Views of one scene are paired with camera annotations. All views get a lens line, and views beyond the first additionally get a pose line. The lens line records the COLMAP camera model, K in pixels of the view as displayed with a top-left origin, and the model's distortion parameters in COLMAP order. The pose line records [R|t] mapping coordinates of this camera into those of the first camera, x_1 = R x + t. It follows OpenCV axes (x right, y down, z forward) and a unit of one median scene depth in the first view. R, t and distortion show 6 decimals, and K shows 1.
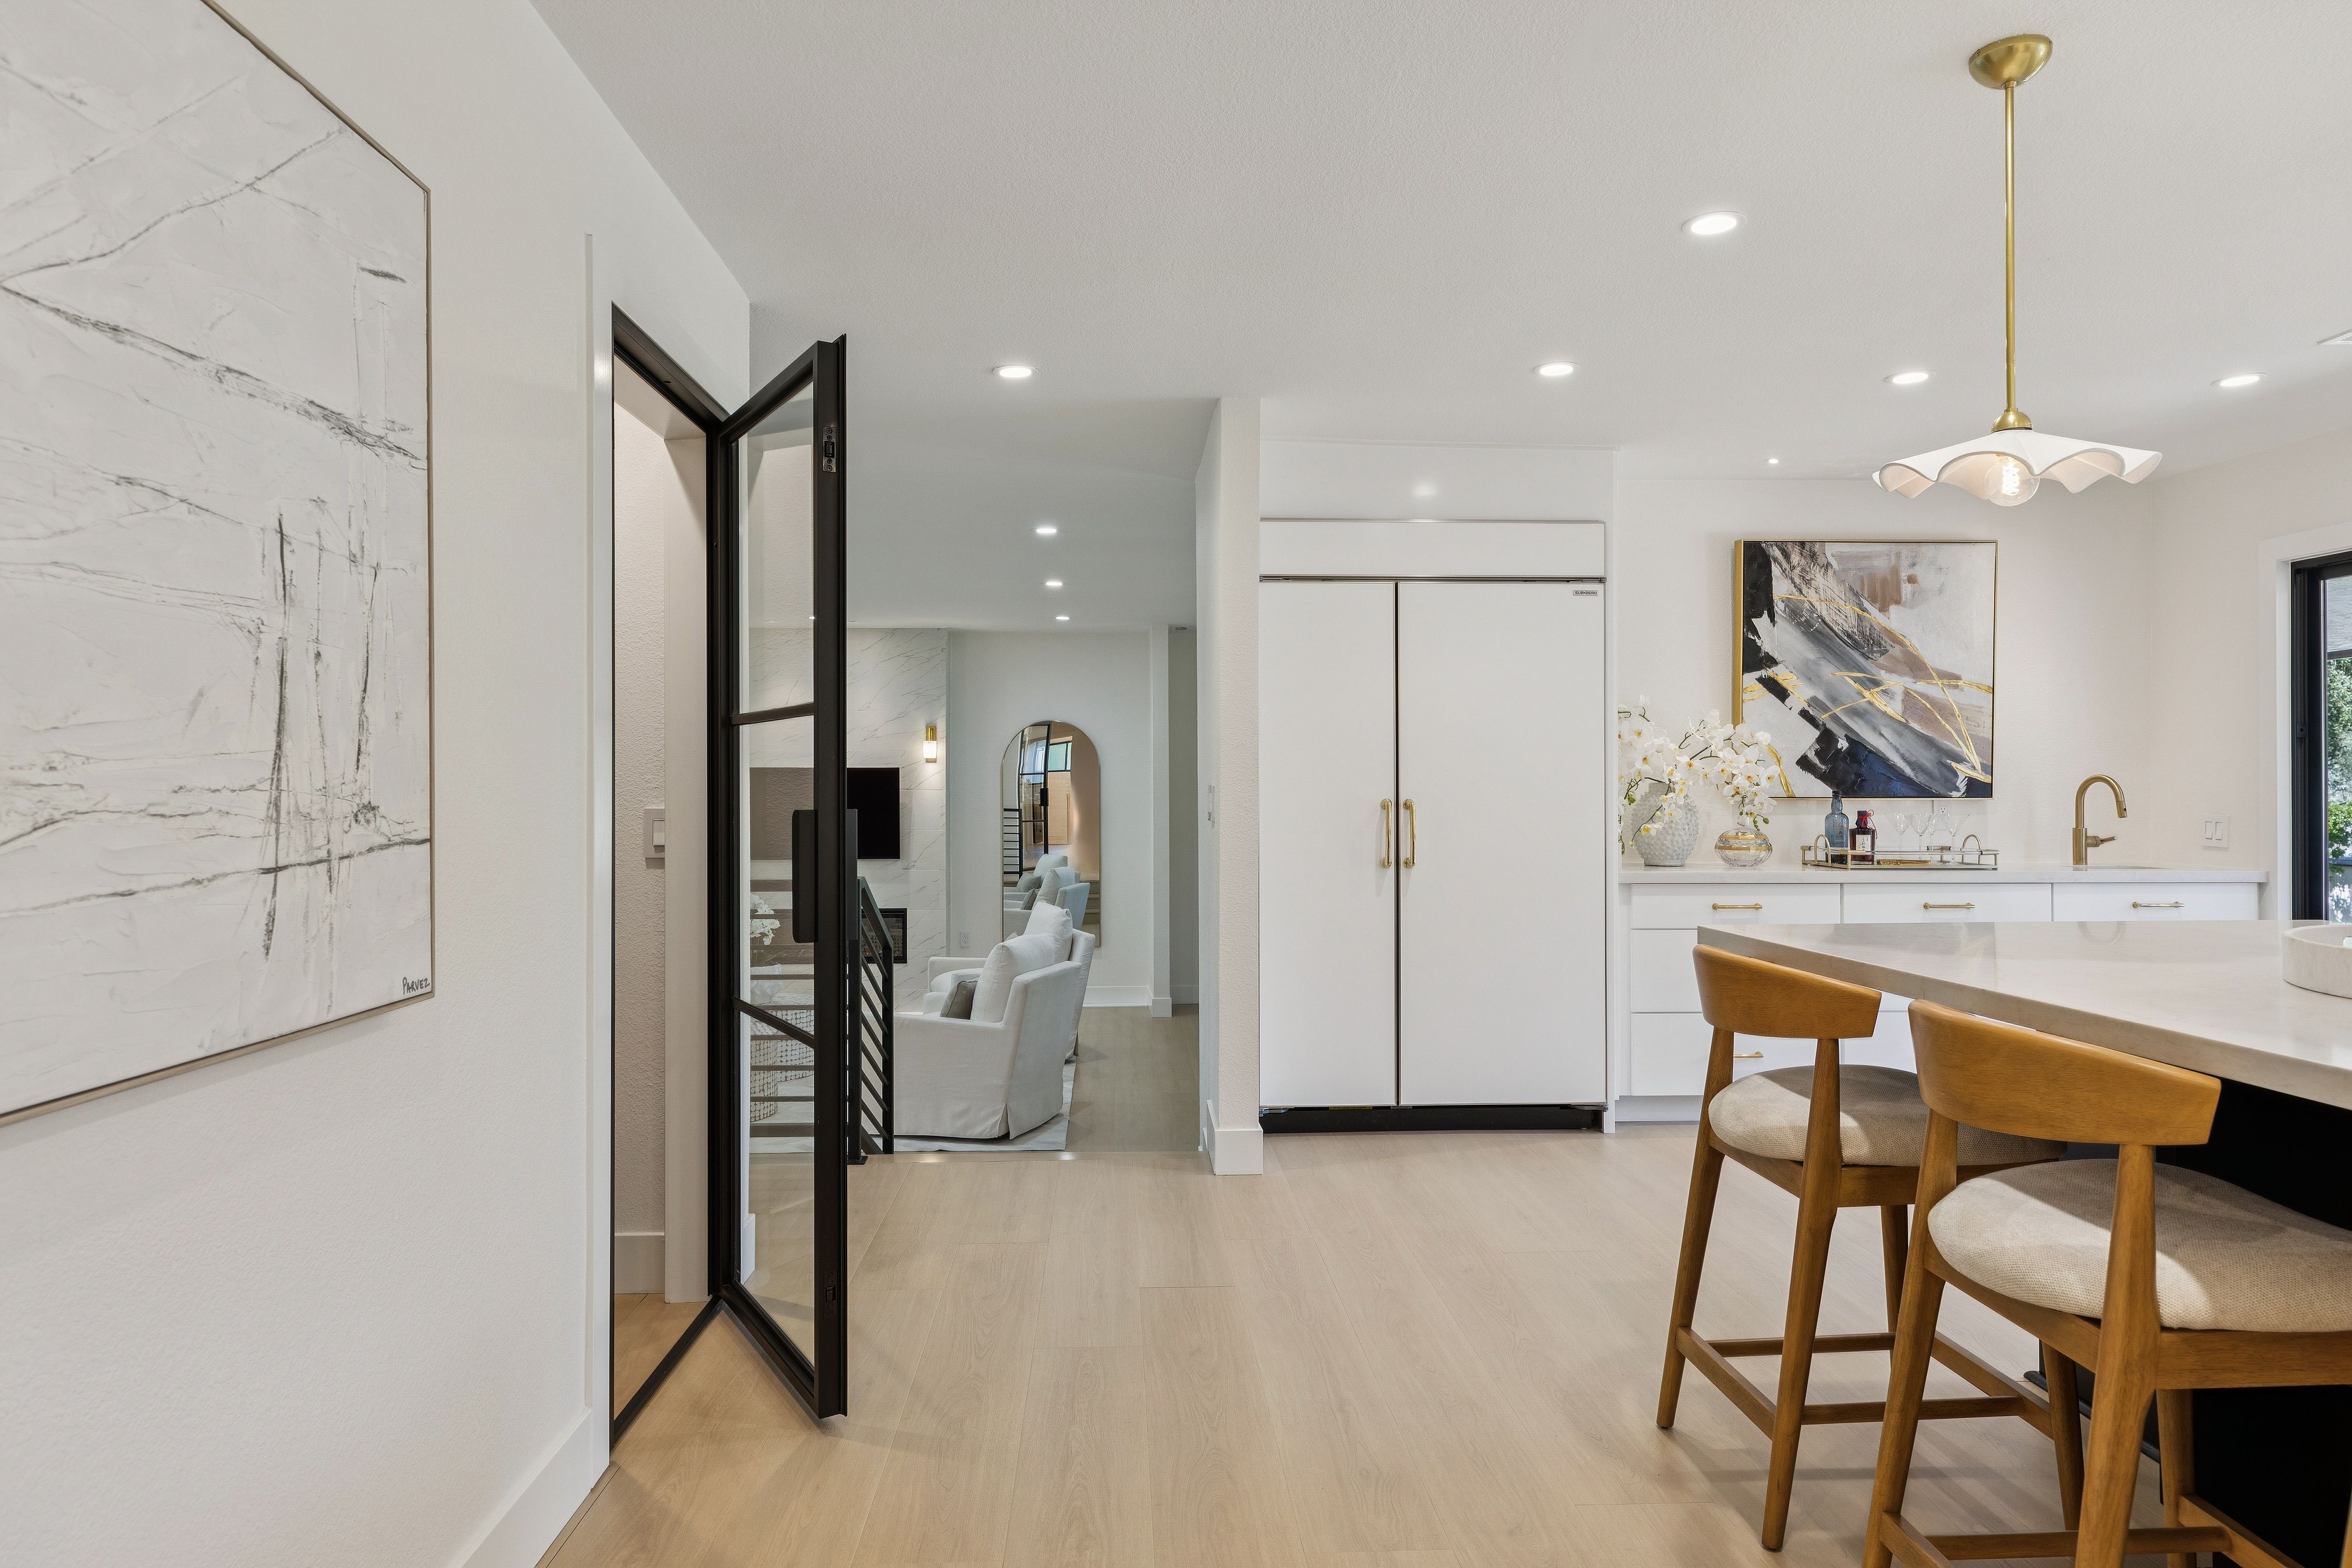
lens RADIAL K [[1390.7, 0, 1172.4], [0, 1390.7, 775.6], [0, 0, 1]] dist [0.012084, -0.001216]
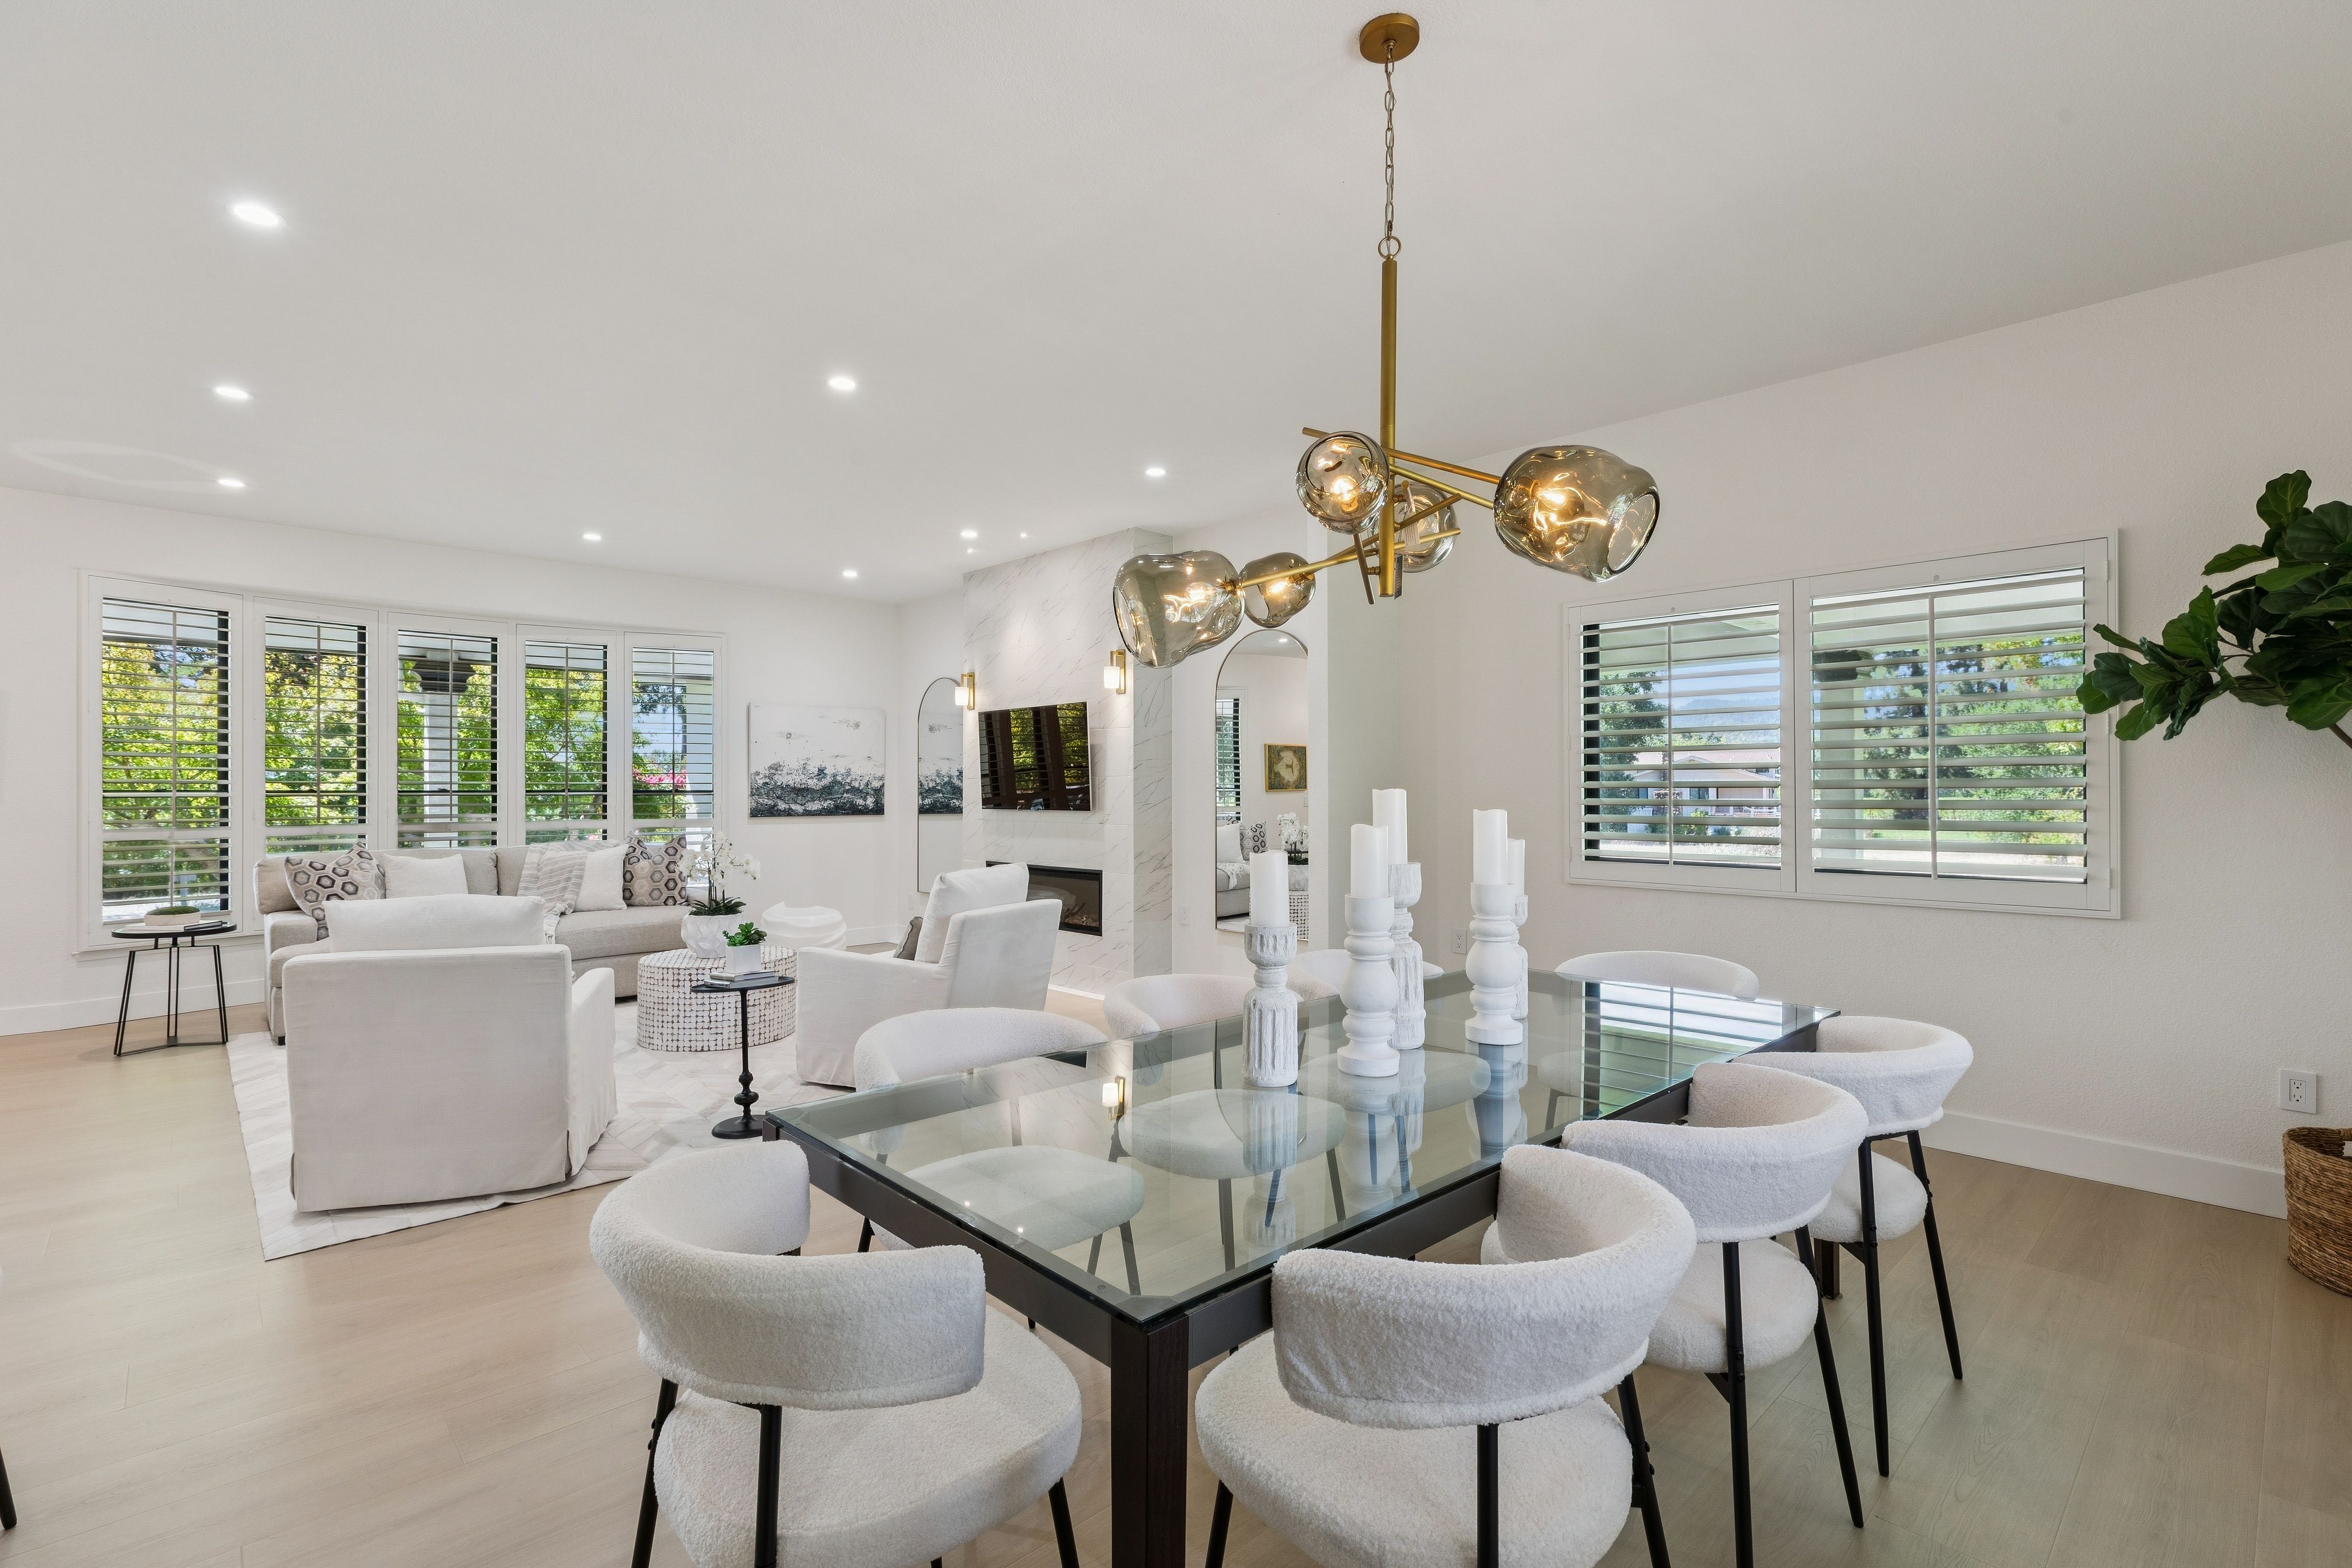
lens RADIAL K [[1059.5, 0, 1170.0], [0, 1059.5, 792.4], [0, 0, 1]] dist [0.012948, 0.000367]
pose [[0.651111, -0.001551, -0.758981, 0.592701], [0.007457, 0.999963, 0.004354, 0.085748], [0.758946, -0.008495, 0.651099, 1.160179]]
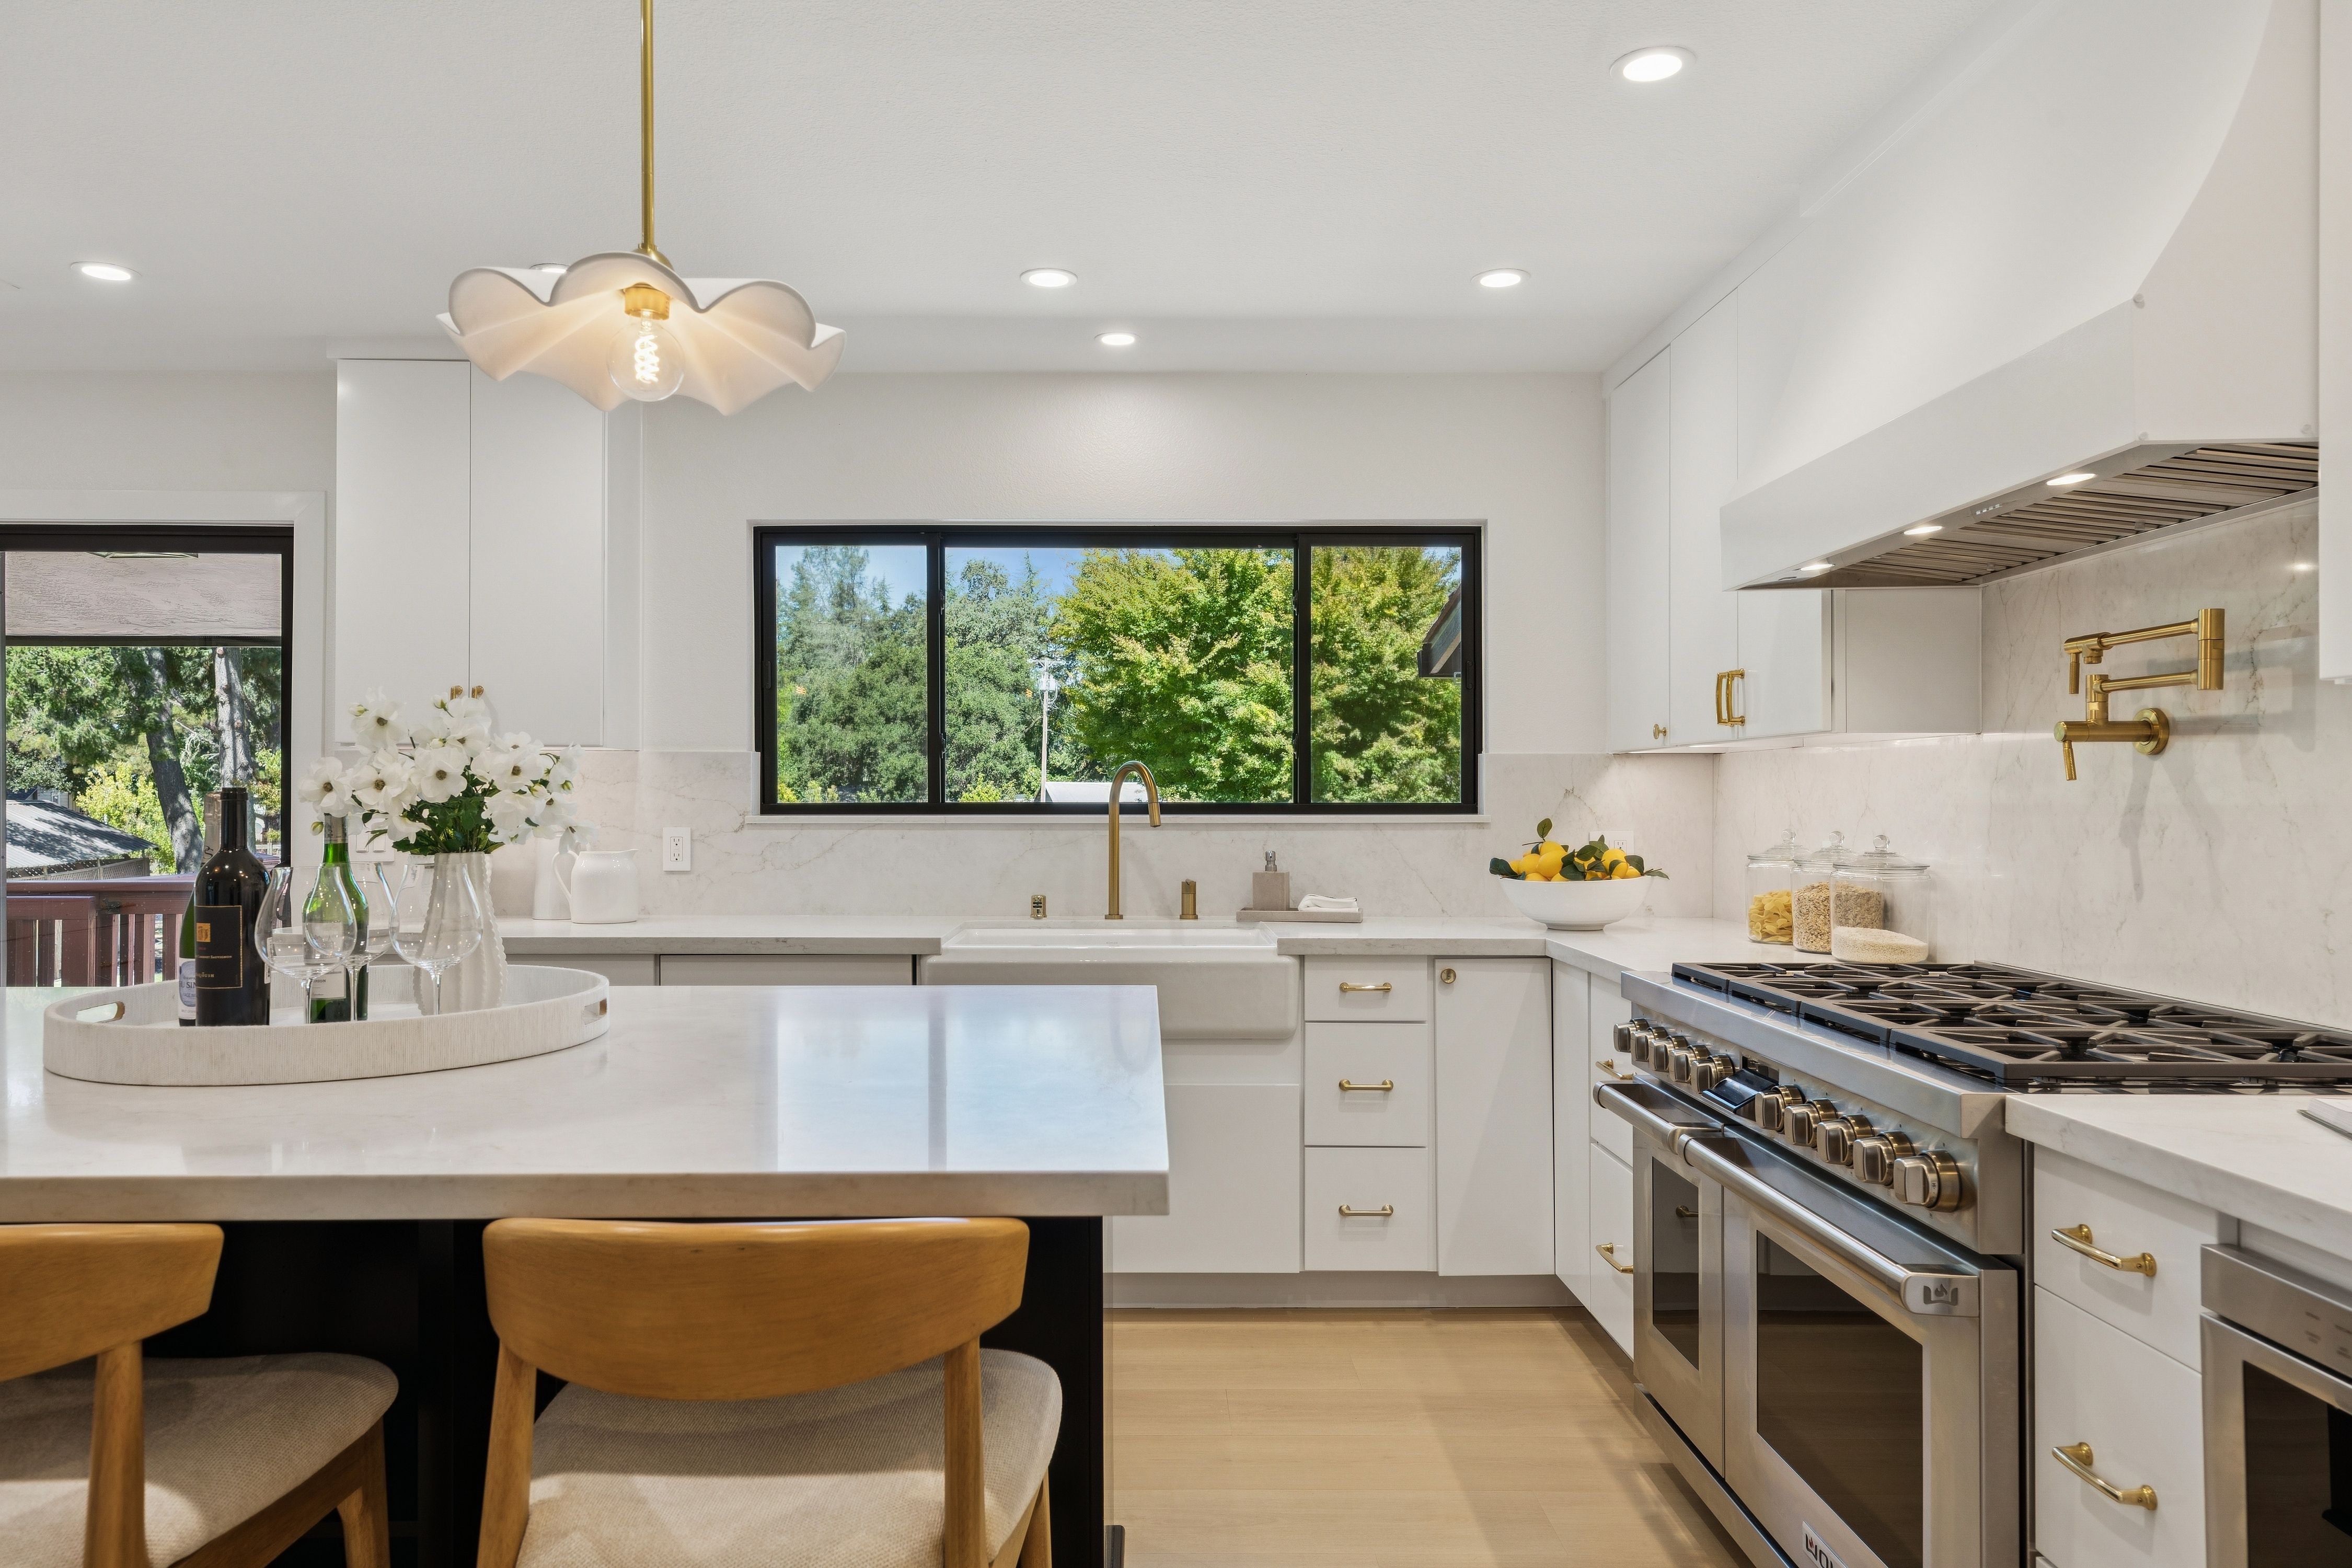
lens RADIAL K [[1548.7, 0, 1151.6], [0, 1548.7, 790.2], [0, 0, 1]] dist [0.012367, -0.000005]
pose [[0.038967, 0.004971, 0.999228, -0.030693], [-0.011855, 0.999920, -0.004512, -0.008389], [-0.999170, -0.011670, 0.039023, 0.123168]]
